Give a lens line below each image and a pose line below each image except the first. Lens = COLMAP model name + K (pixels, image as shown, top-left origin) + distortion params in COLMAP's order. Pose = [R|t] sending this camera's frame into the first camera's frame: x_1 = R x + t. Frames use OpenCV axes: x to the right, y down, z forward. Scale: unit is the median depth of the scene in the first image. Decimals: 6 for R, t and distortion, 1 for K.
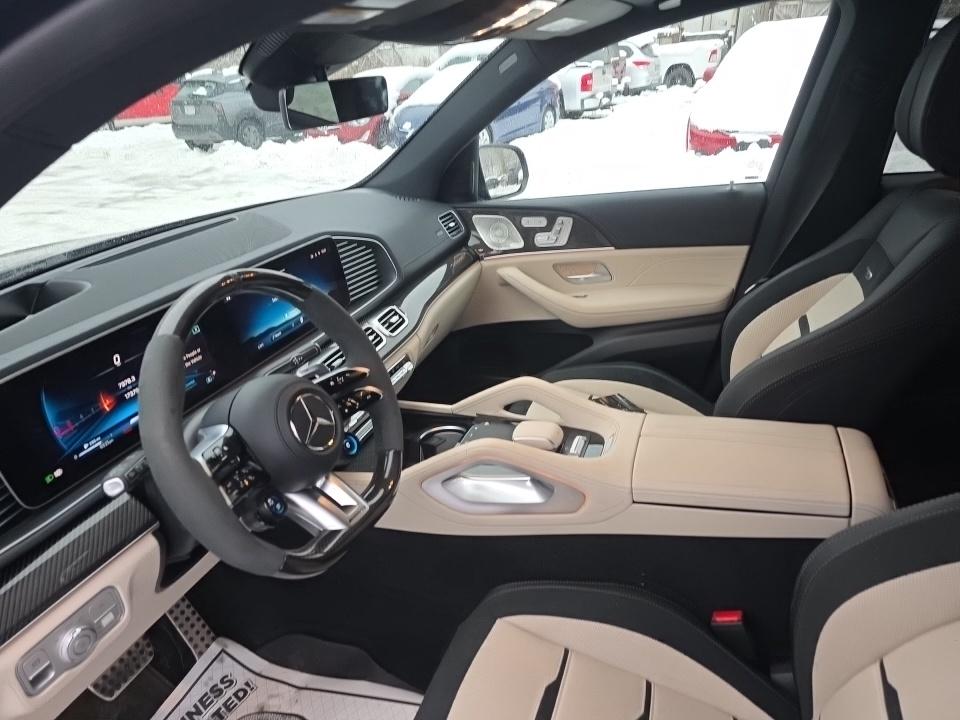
lens RADIAL K [[630.7, 0, 480.5], [0, 630.7, 380.4], [0, 0, 1]] dist [0.050502, -0.047658]
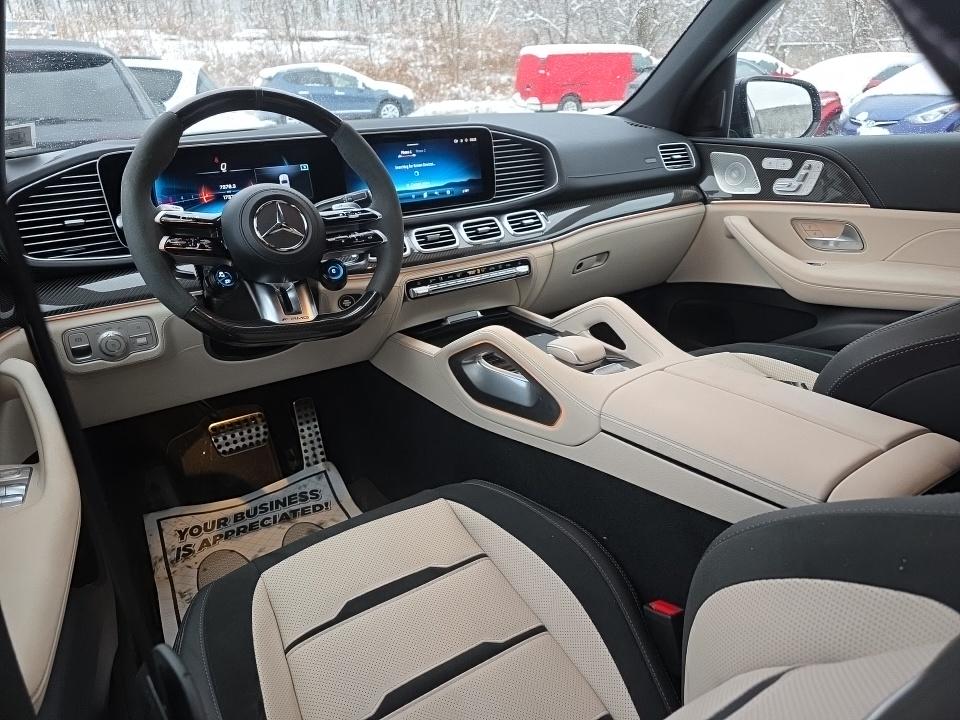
lens RADIAL K [[638.6, 0, 480.0], [0, 638.6, 360.0], [0, 0, 1]] dist [0.053825, -0.047369]
pose [[0.786242, 0.271023, -0.555311, 0.322958], [-0.285343, 0.956369, 0.062757, 0.053566], [0.548090, 0.109112, 0.829272, 0.116004]]
